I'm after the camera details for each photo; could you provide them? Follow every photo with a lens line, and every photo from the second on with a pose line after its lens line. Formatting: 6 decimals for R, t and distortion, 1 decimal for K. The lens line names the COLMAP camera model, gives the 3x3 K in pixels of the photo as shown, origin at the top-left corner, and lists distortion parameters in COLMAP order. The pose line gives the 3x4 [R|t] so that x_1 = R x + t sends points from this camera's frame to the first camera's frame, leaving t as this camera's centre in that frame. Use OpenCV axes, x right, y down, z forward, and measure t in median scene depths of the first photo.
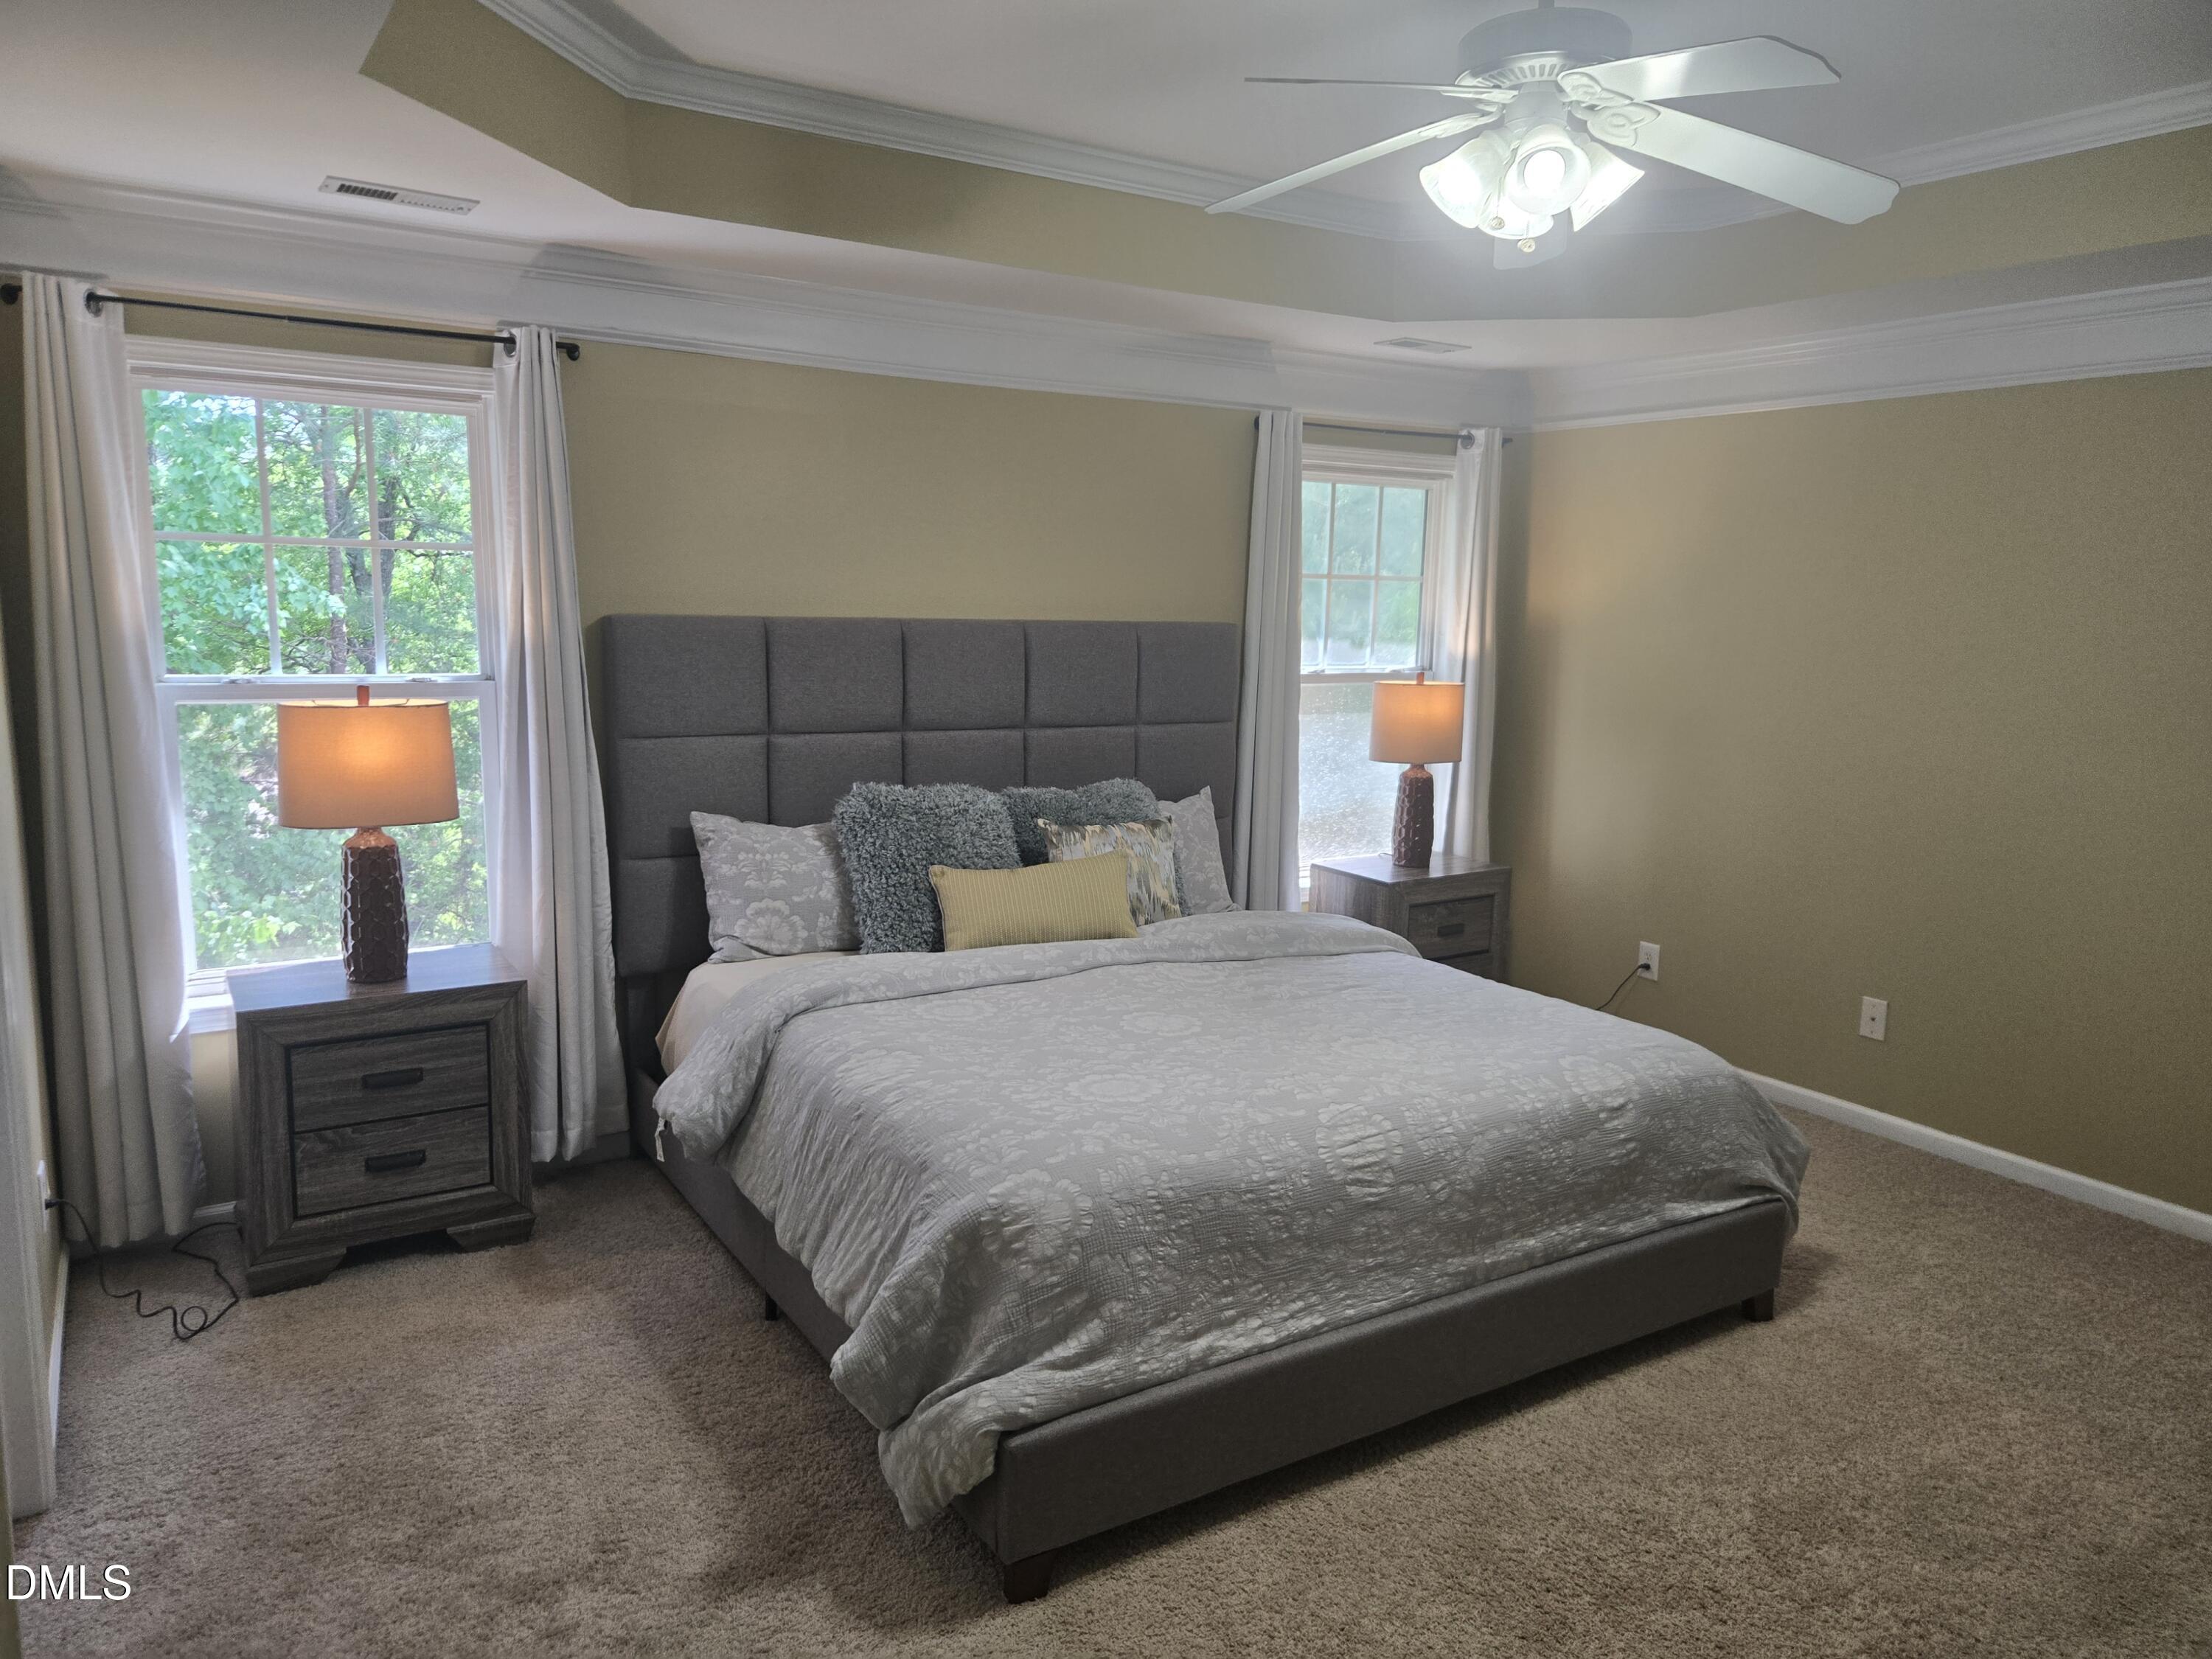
lens RADIAL K [[1517.1, 0, 1079.9], [0, 1517.1, 839.3], [0, 0, 1]] dist [0.072637, -0.057658]
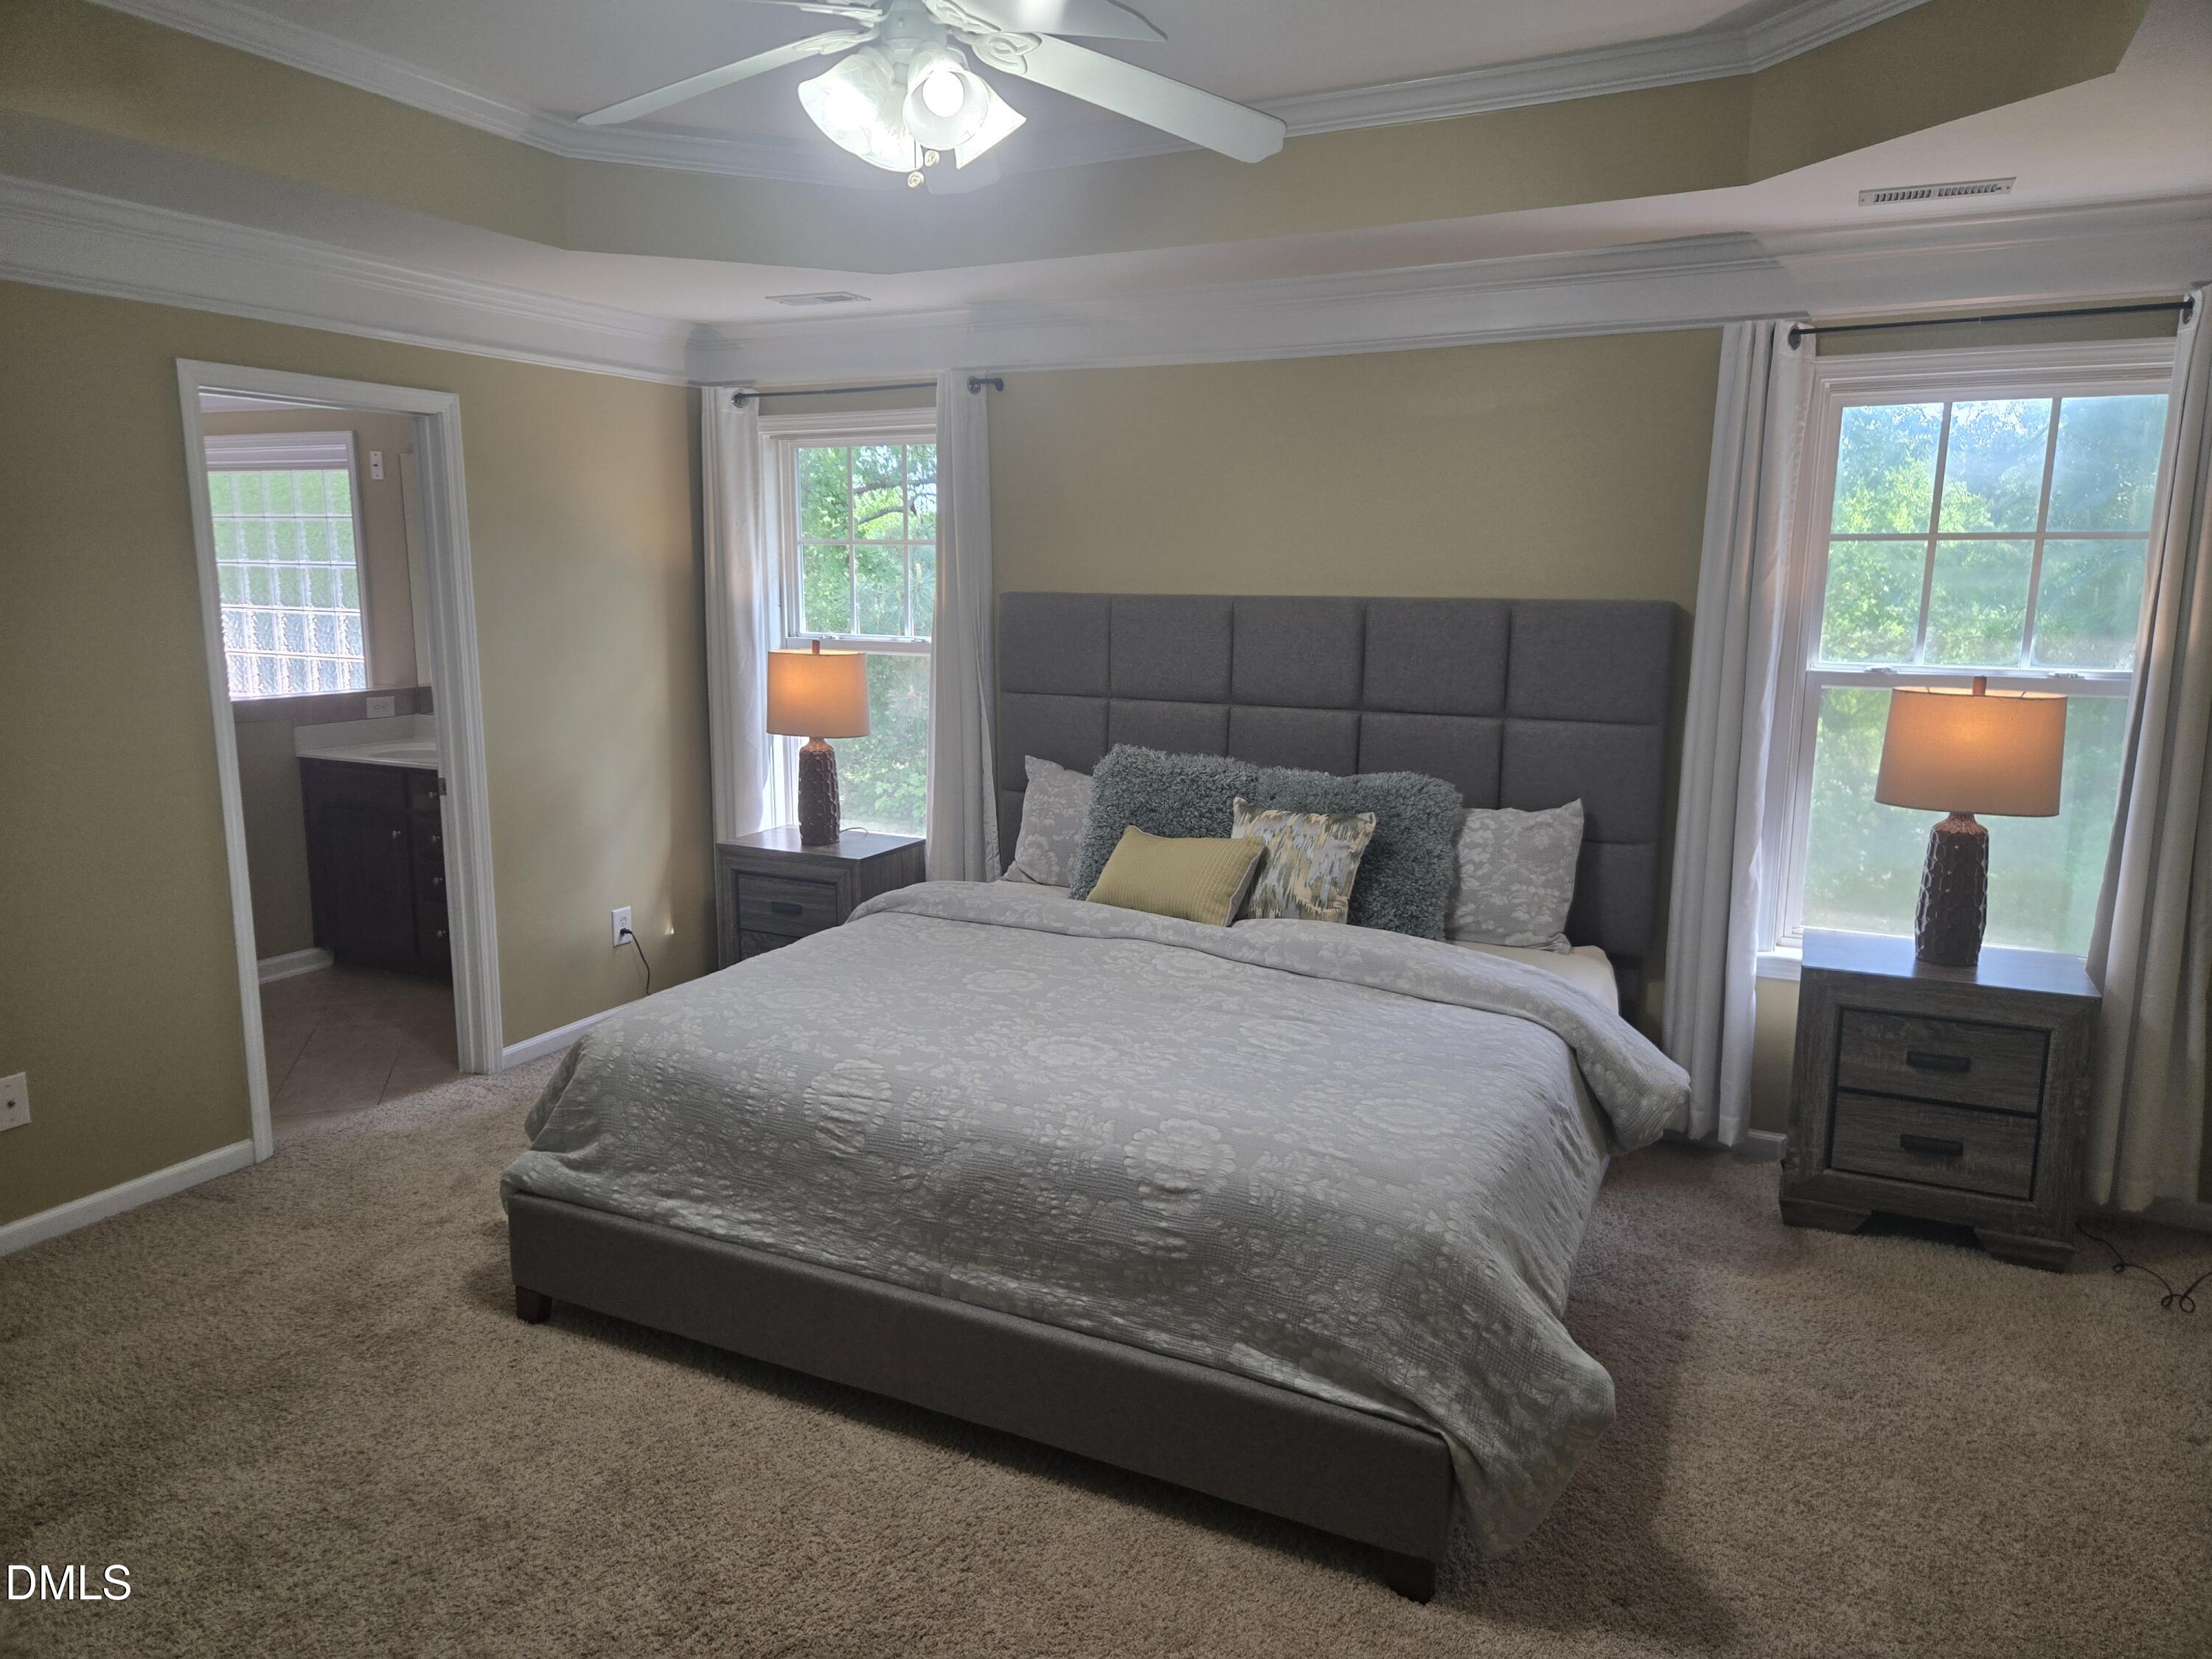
lens RADIAL K [[1475.4, 0, 1078.3], [0, 1475.4, 827.1], [0, 0, 1]] dist [0.069626, -0.053001]
pose [[0.518449, 0.130612, -0.845075, 1.010241], [-0.131530, 0.988686, 0.072116, -0.068289], [0.844933, 0.073765, 0.529762, 0.553143]]
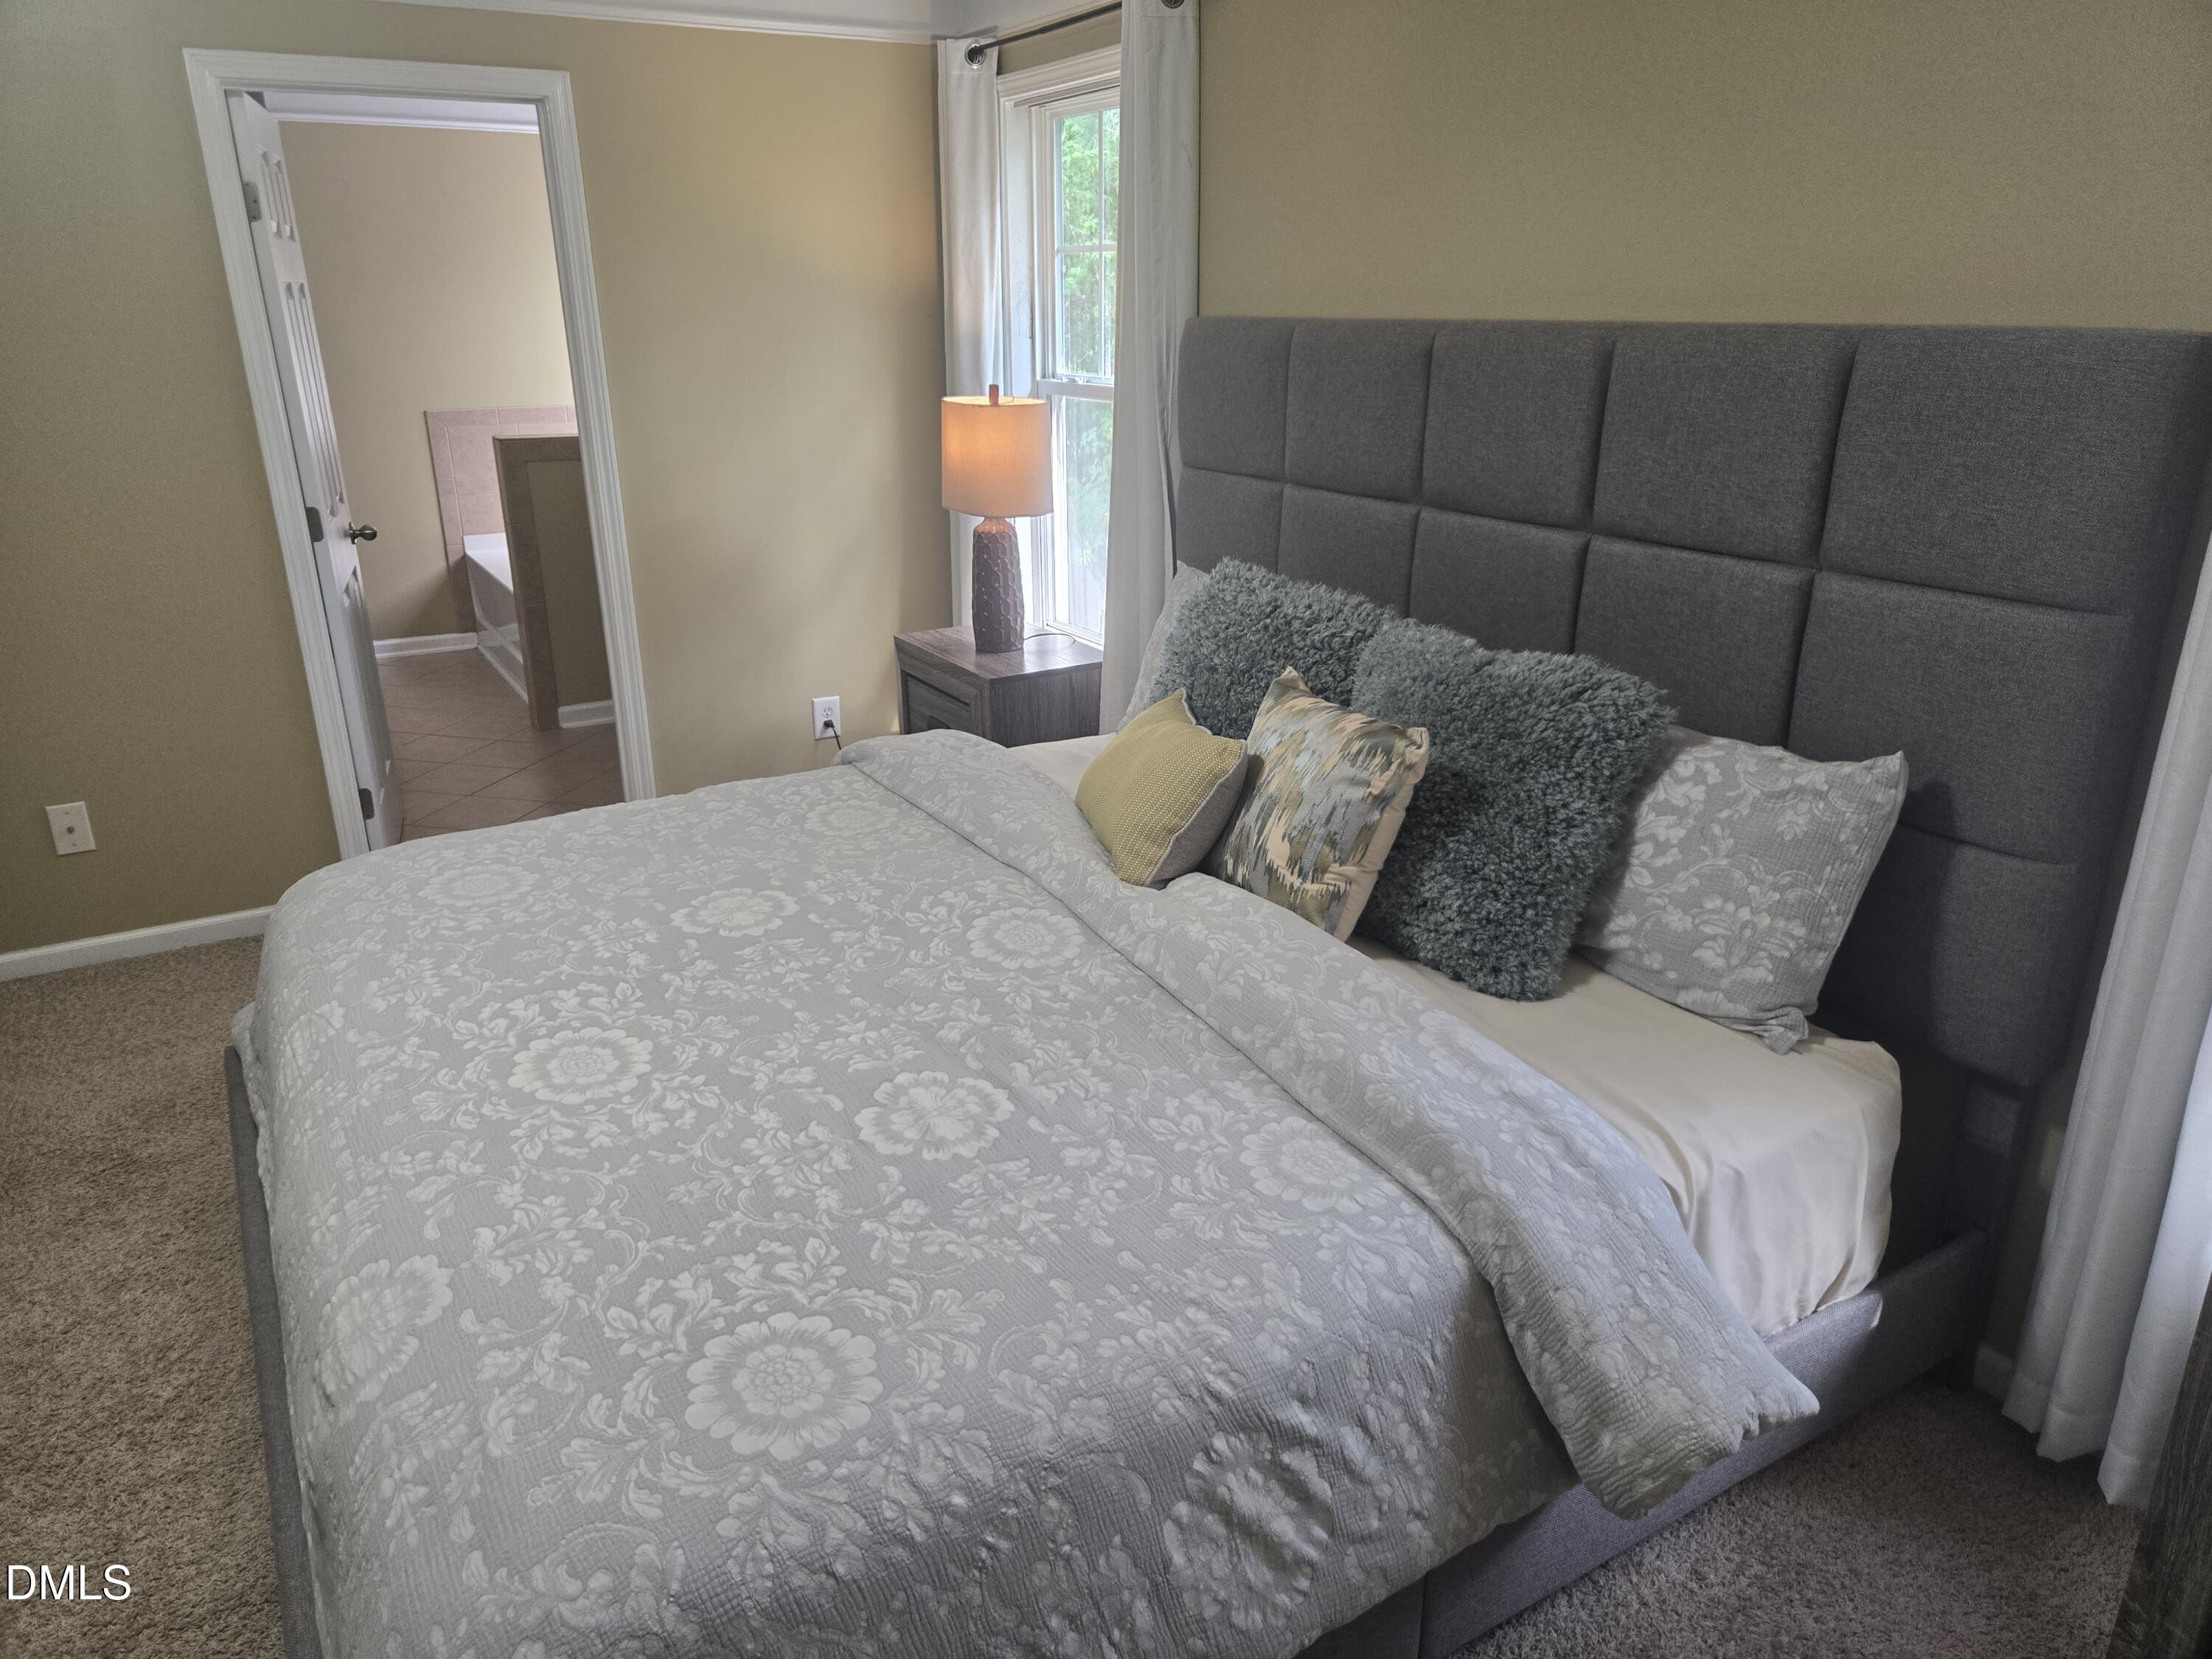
lens RADIAL K [[1475.4, 0, 1078.3], [0, 1475.4, 827.1], [0, 0, 1]] dist [0.069626, -0.053001]
pose [[-0.021664, 0.319278, -0.947413, 0.763583], [-0.152993, 0.935416, 0.318733, -0.177058], [0.987990, 0.151852, 0.028582, 1.246669]]
